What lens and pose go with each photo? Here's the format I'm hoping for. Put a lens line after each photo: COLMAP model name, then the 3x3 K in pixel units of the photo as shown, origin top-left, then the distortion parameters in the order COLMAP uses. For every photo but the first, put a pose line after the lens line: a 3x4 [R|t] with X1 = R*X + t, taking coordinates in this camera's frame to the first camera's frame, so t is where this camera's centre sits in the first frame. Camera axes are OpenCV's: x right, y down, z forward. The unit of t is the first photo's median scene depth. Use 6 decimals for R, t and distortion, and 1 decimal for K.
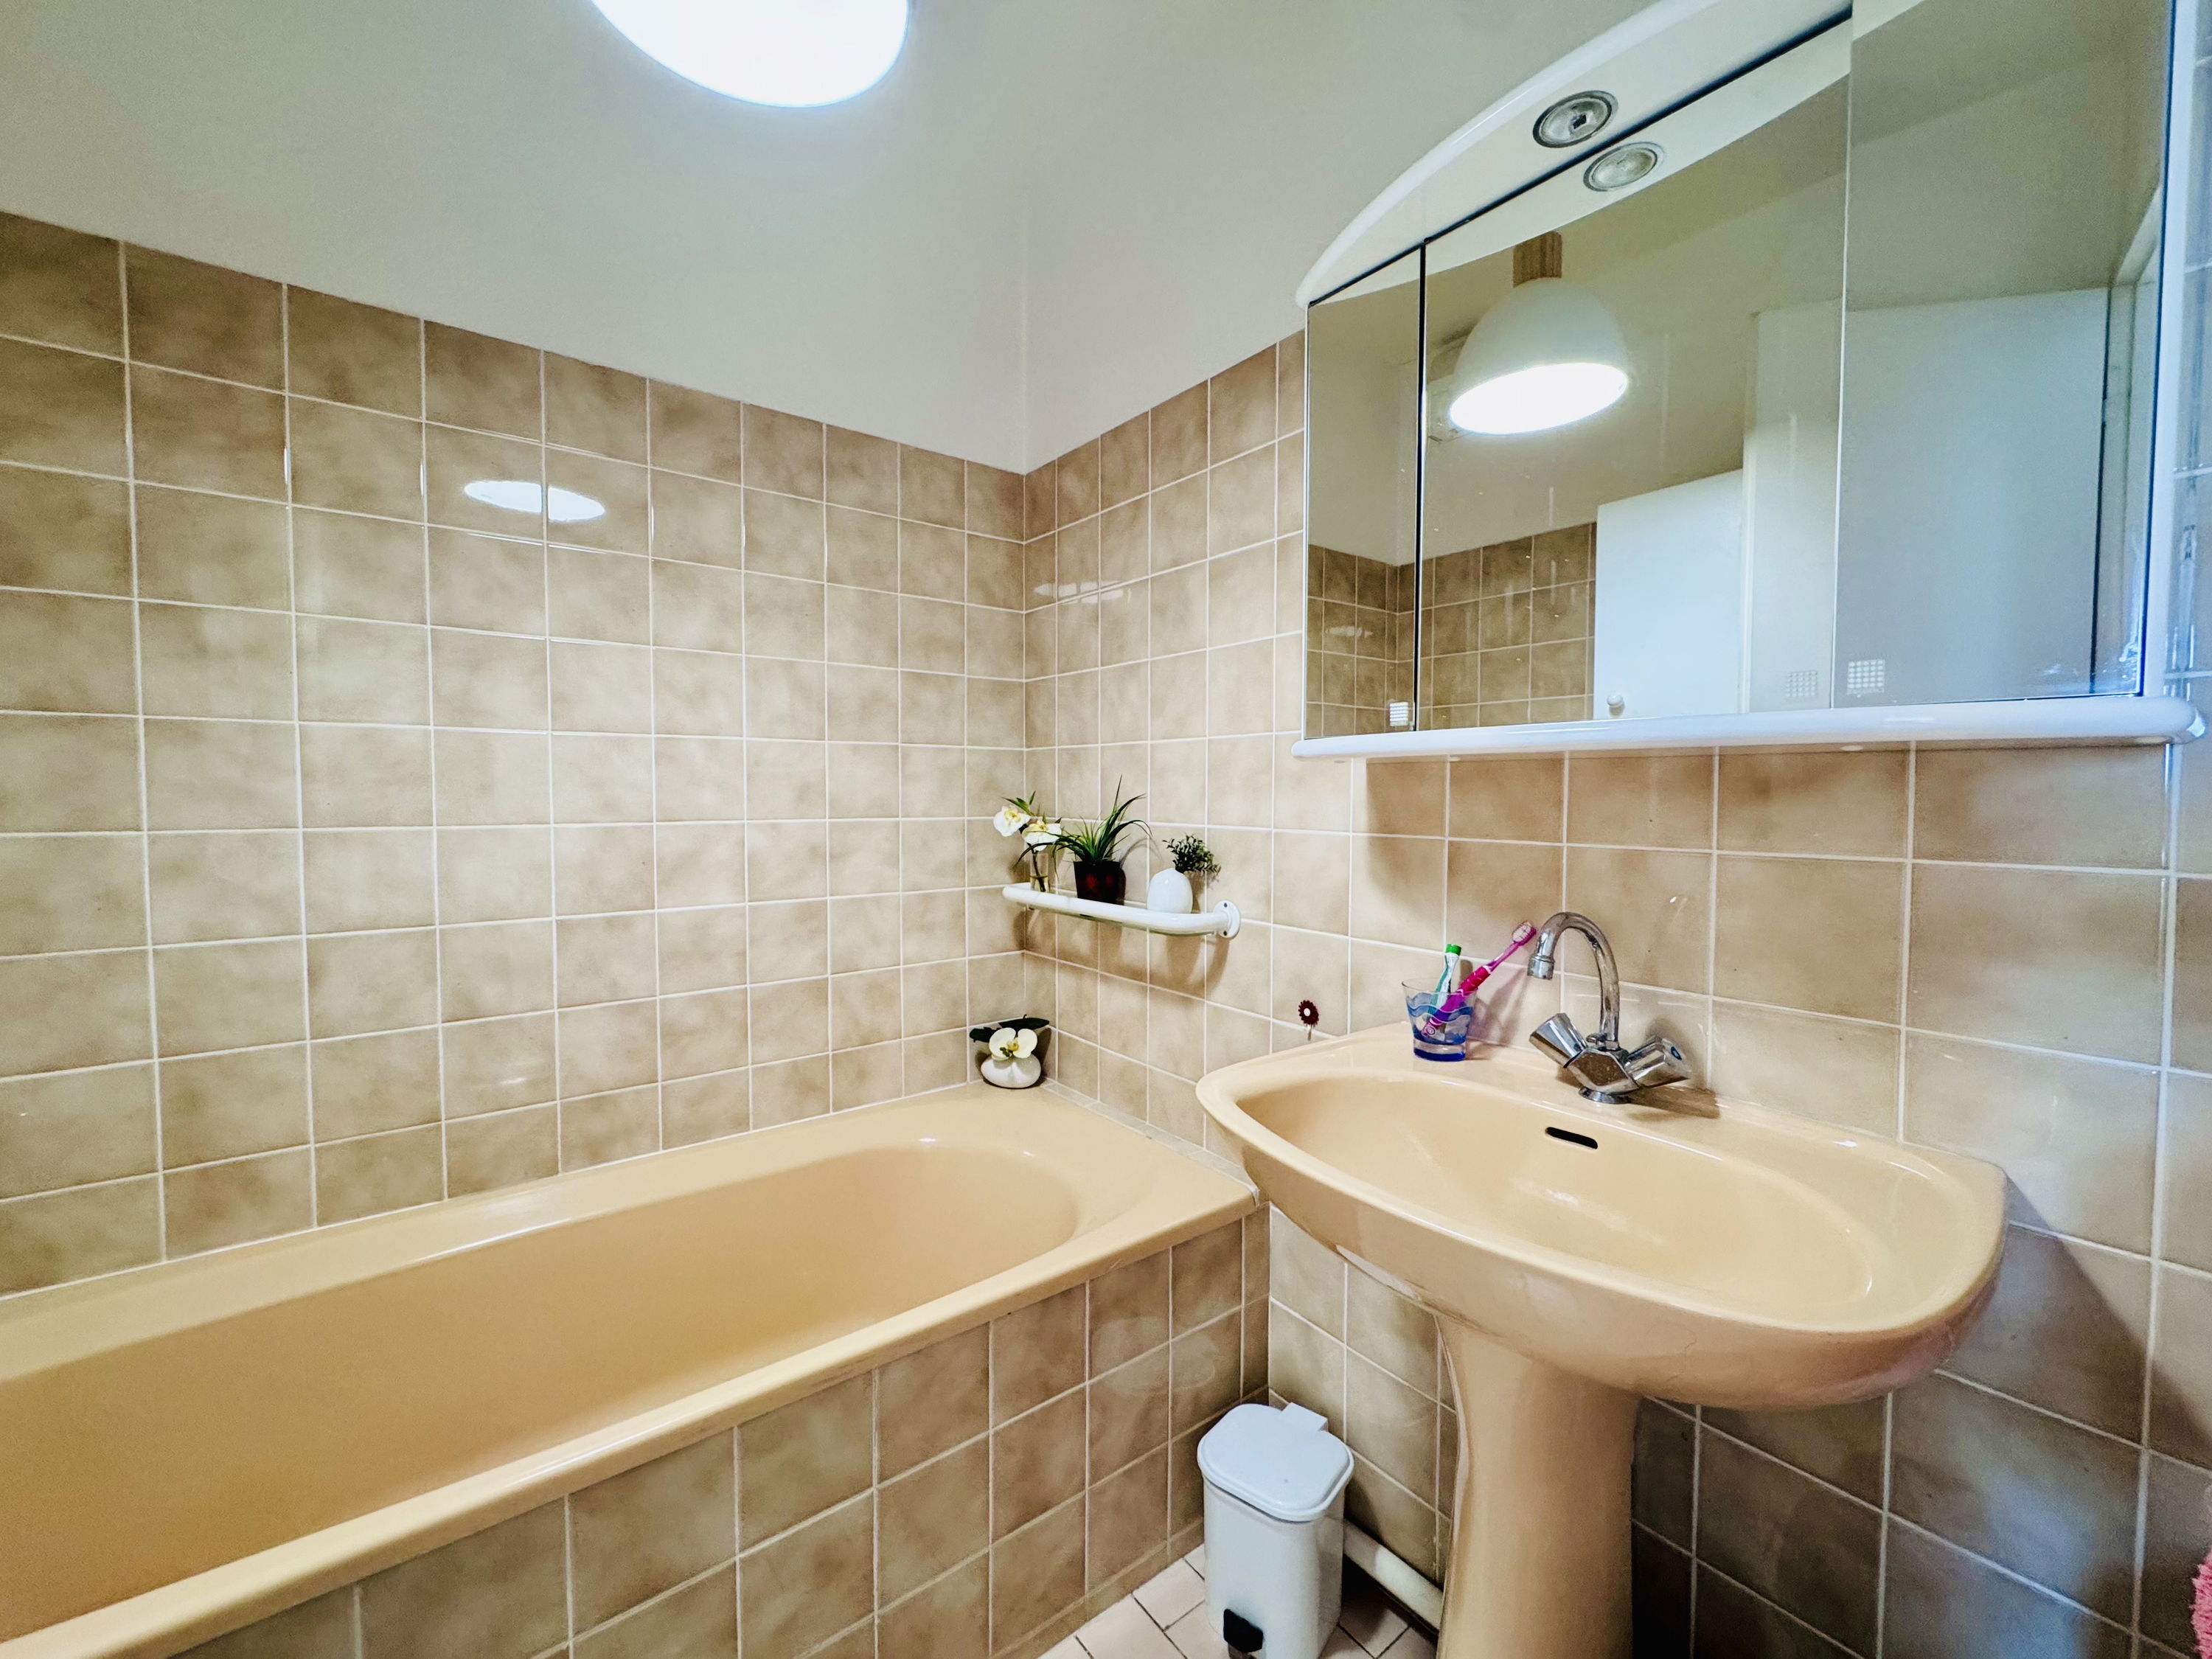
lens RADIAL K [[883.4, 0, 1107.0], [0, 883.4, 830.4], [0, 0, 1]] dist [-0.003352, 0.000436]
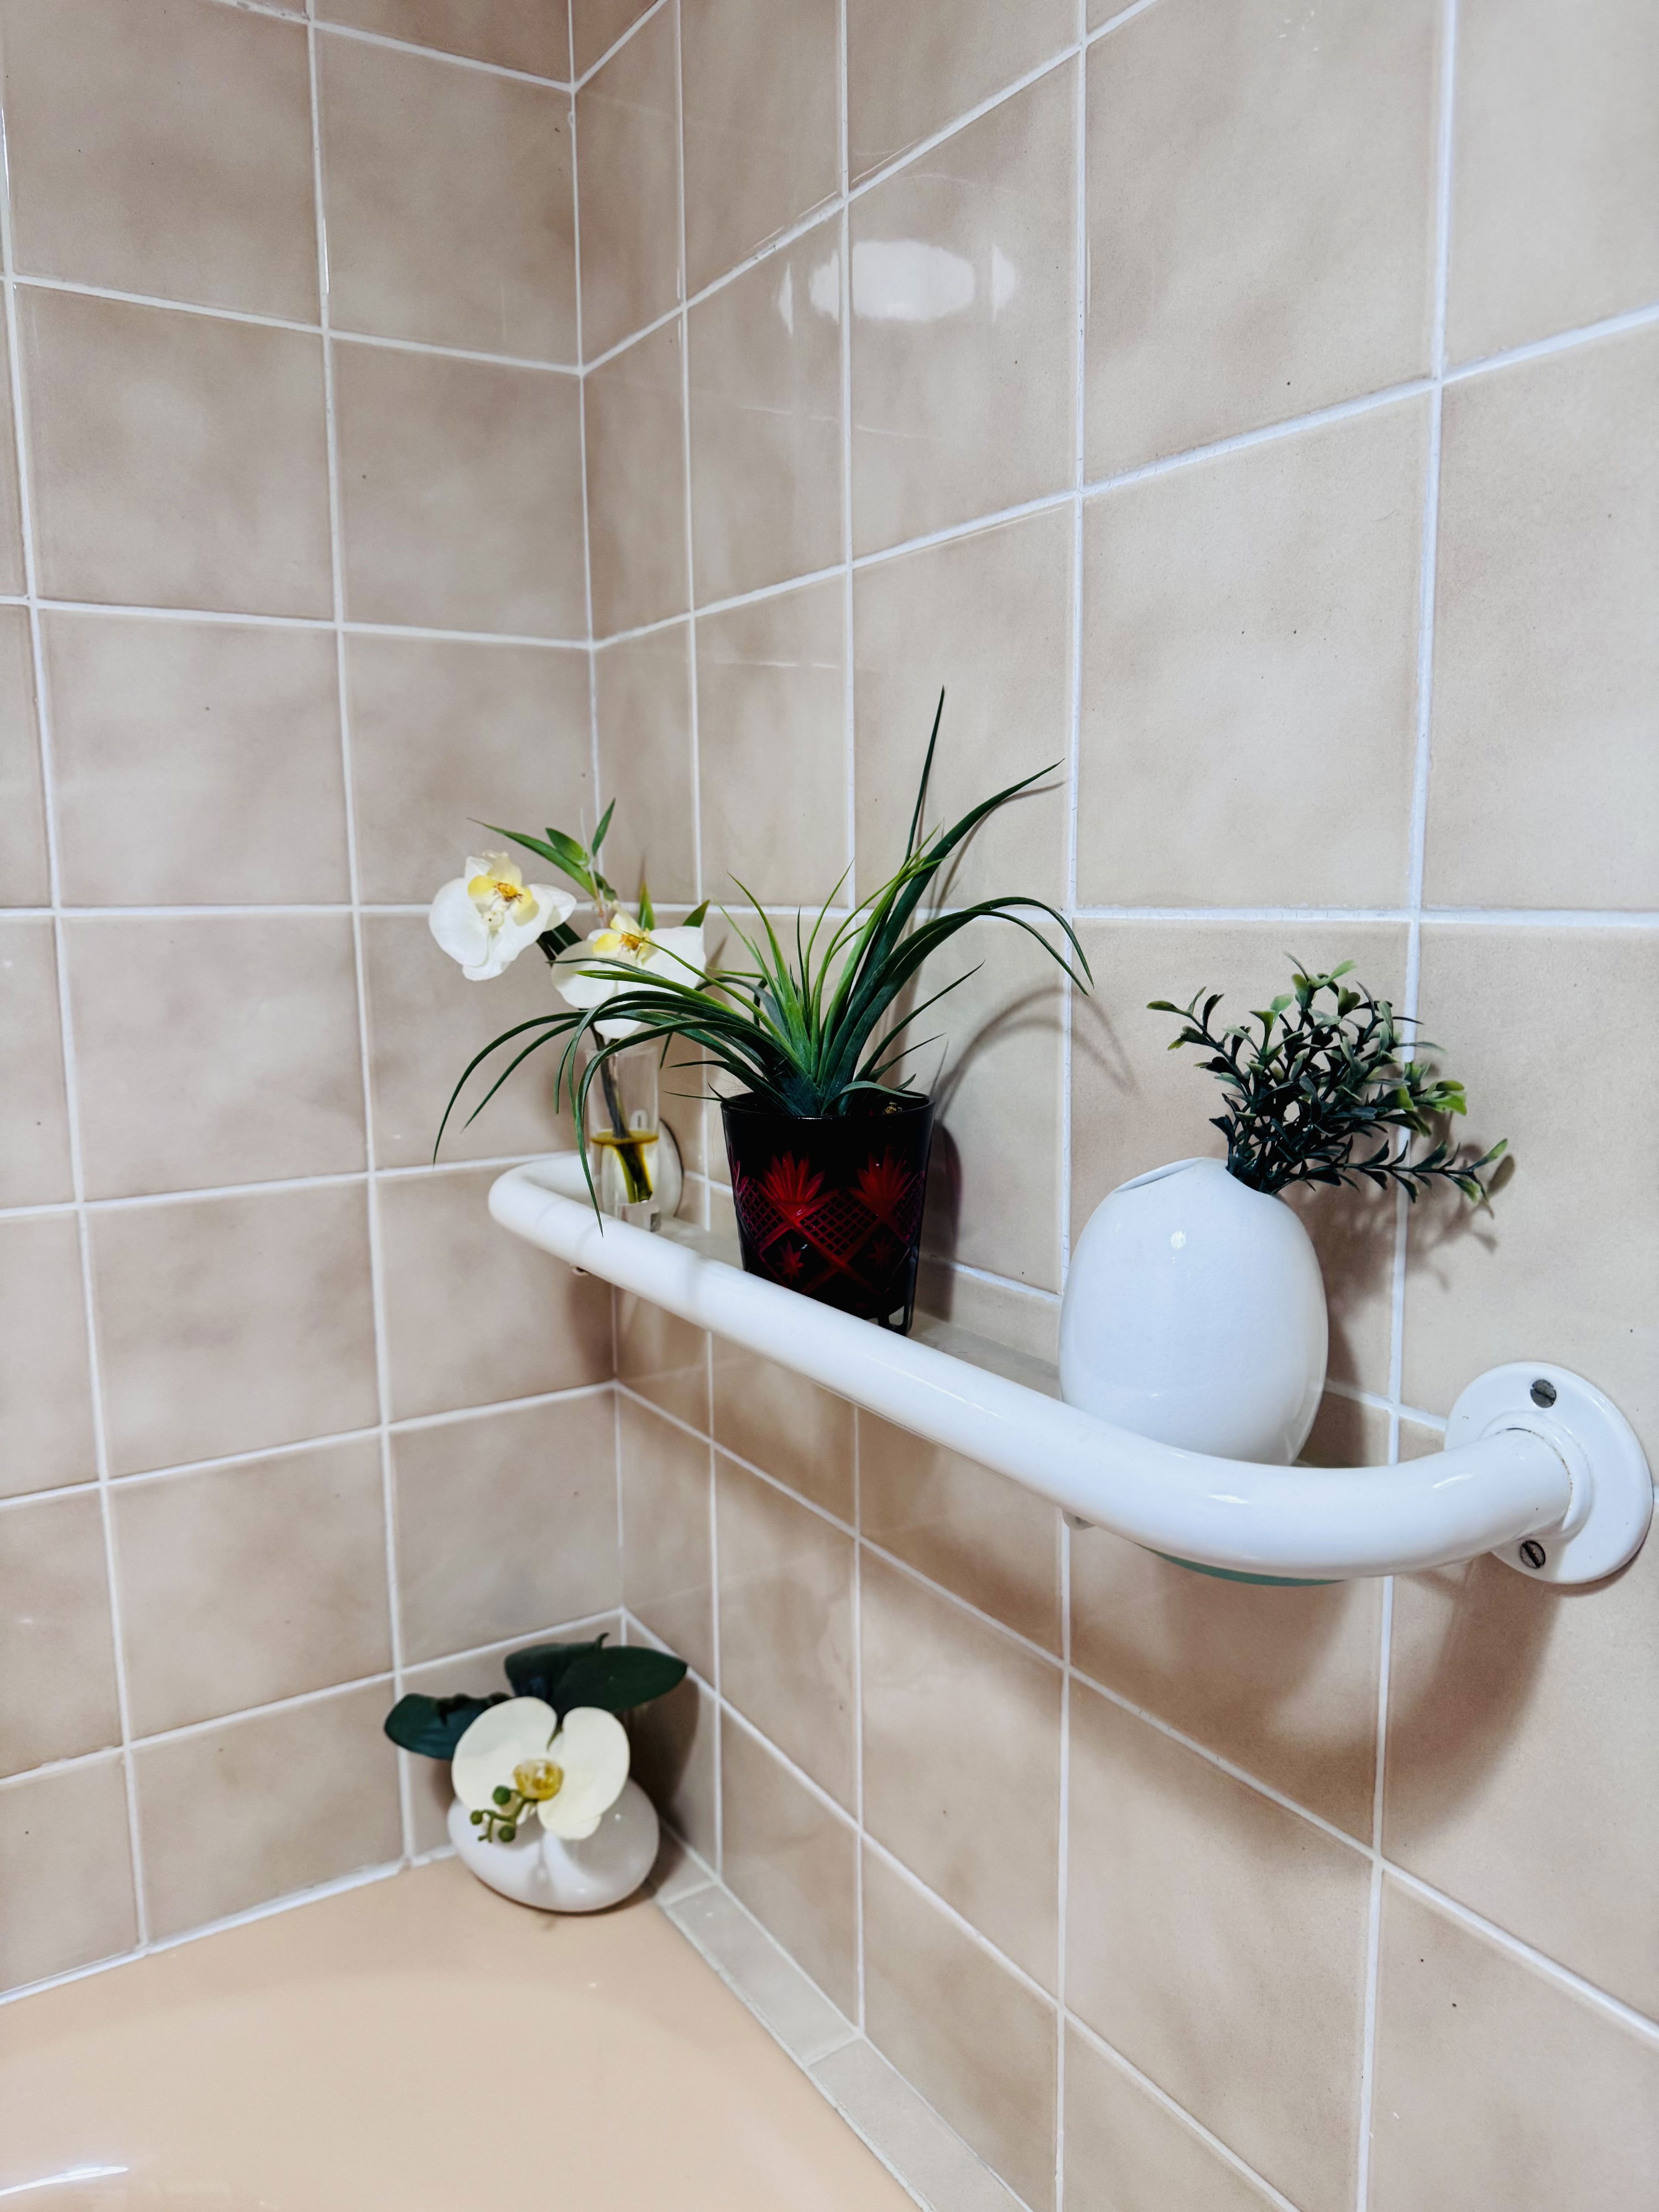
lens RADIAL K [[1529.5, 0, 777.0], [0, 1529.5, 1121.4], [0, 0, 1]] dist [-0.003174, -0.005951]
pose [[0.991043, 0.000364, -0.133543, 0.024587], [0.014825, 0.993515, 0.112730, -0.000896], [0.132718, -0.113700, 0.984611, 0.581884]]
